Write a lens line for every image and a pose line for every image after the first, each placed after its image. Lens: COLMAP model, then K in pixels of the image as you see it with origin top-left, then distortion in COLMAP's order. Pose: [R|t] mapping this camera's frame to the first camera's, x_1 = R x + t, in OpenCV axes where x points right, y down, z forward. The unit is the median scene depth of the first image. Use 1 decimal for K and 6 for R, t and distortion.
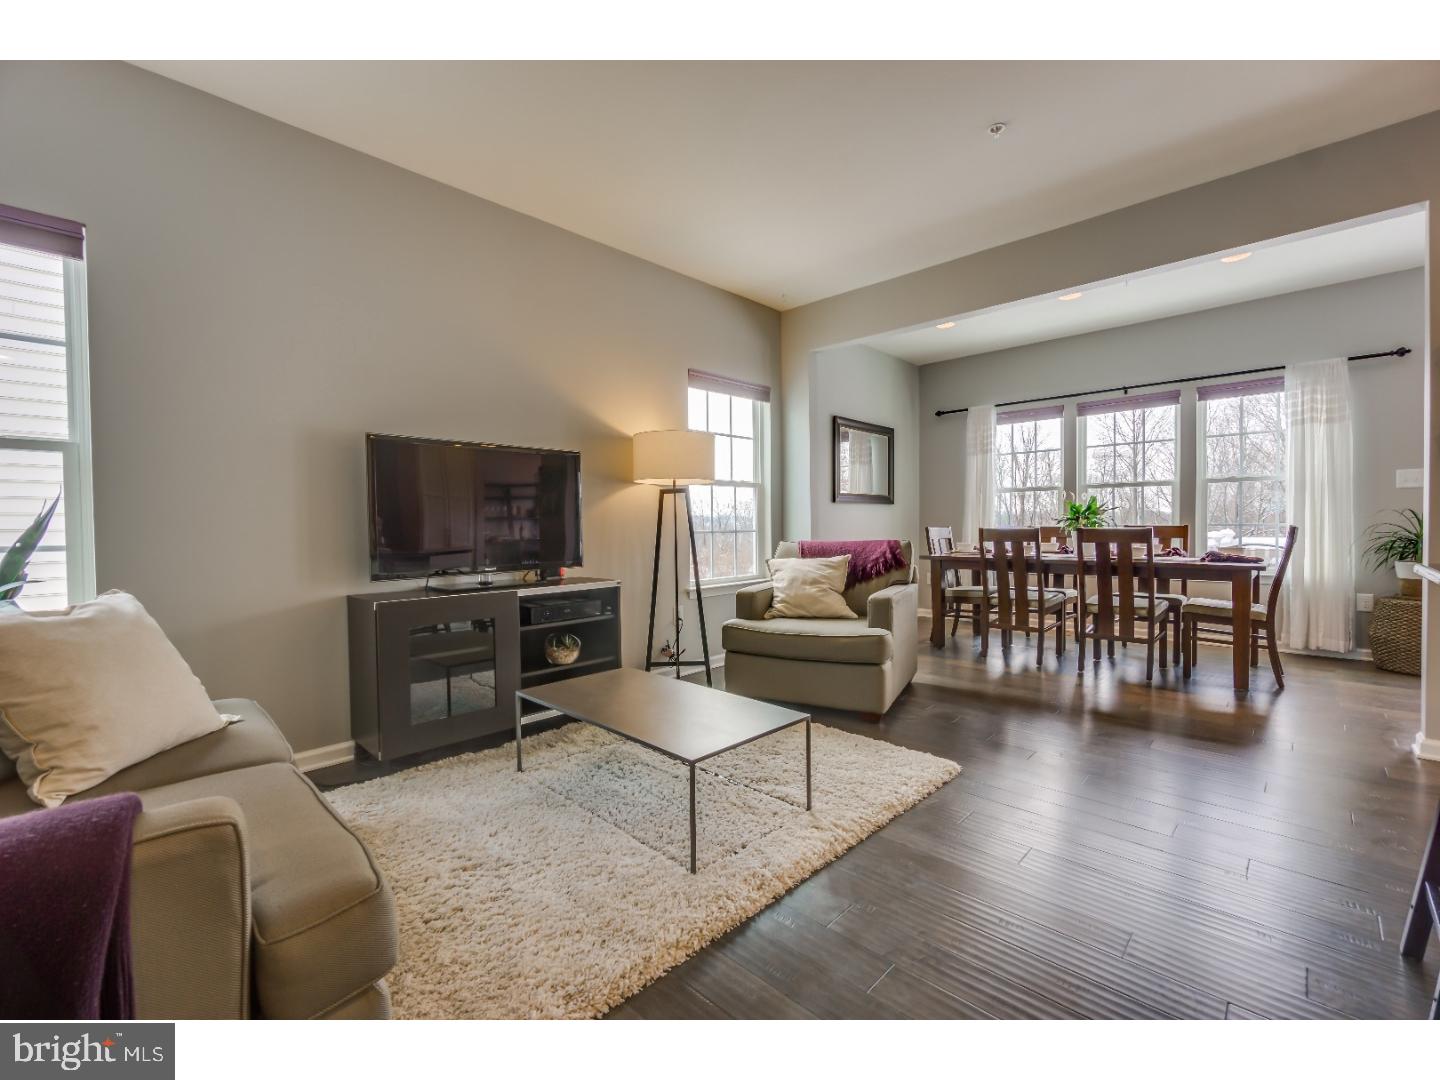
lens RADIAL K [[615.1, 0, 717.8], [0, 615.1, 536.2], [0, 0, 1]] dist [-0.002304, -0.000538]
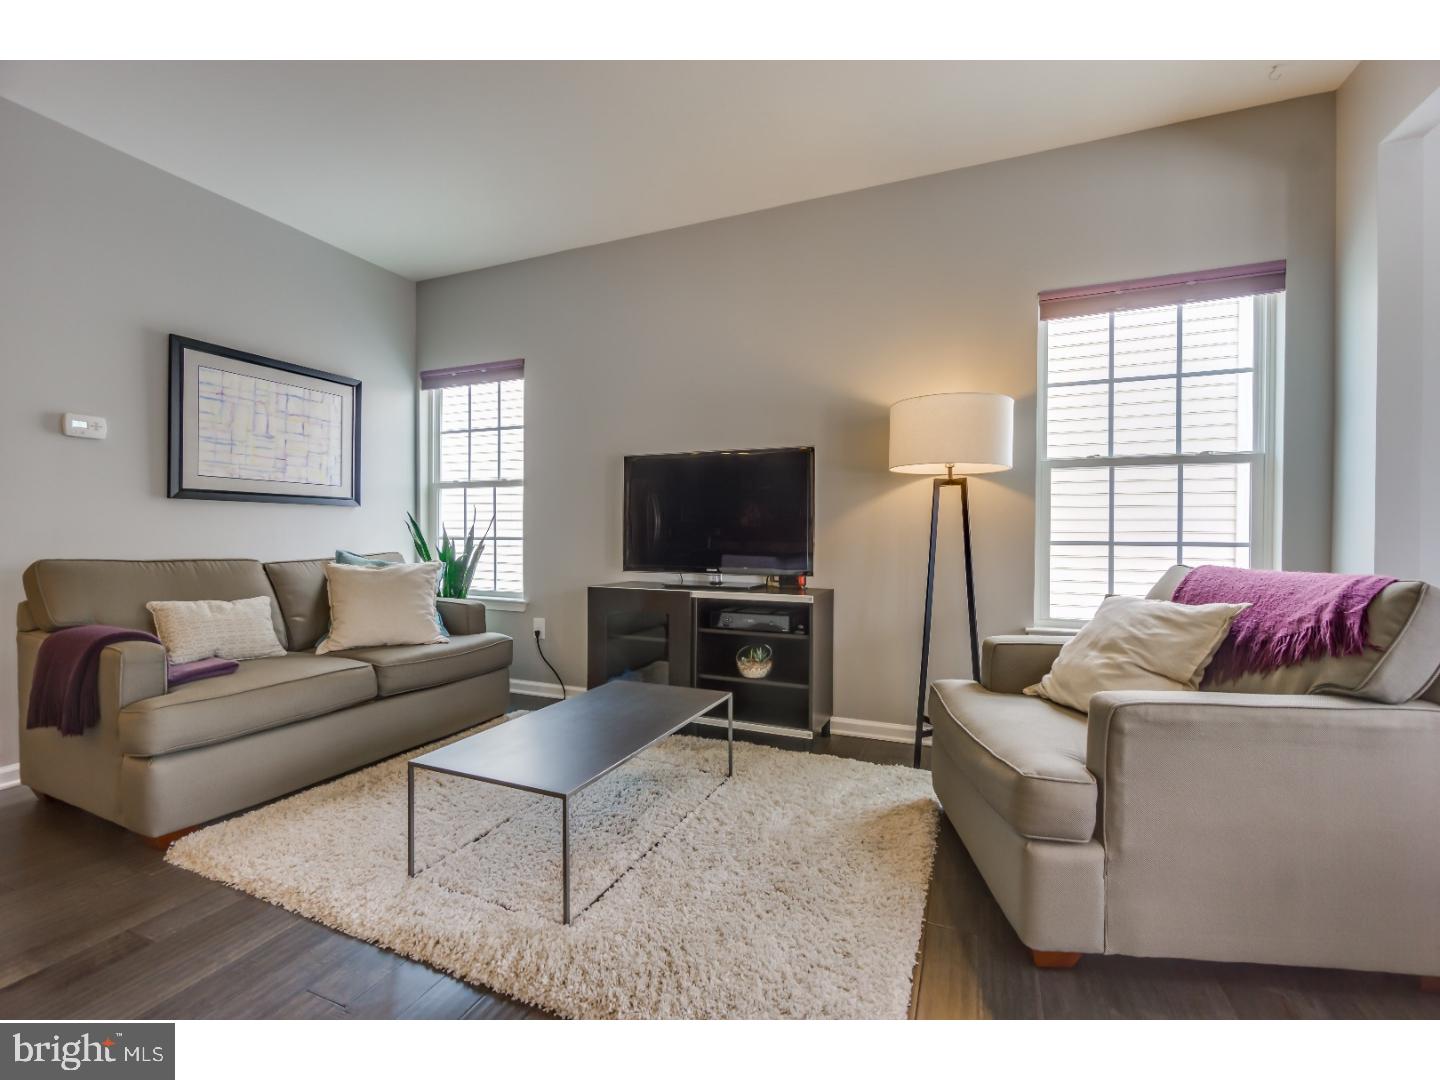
lens RADIAL K [[615.1, 0, 725.2], [0, 615.1, 530.6], [0, 0, 1]] dist [-0.002304, -0.000538]
pose [[0.366079, 0.010799, -0.930521, 0.502804], [-0.025647, 0.999670, 0.001511, -0.013178], [0.930230, 0.023312, 0.366235, 0.512690]]
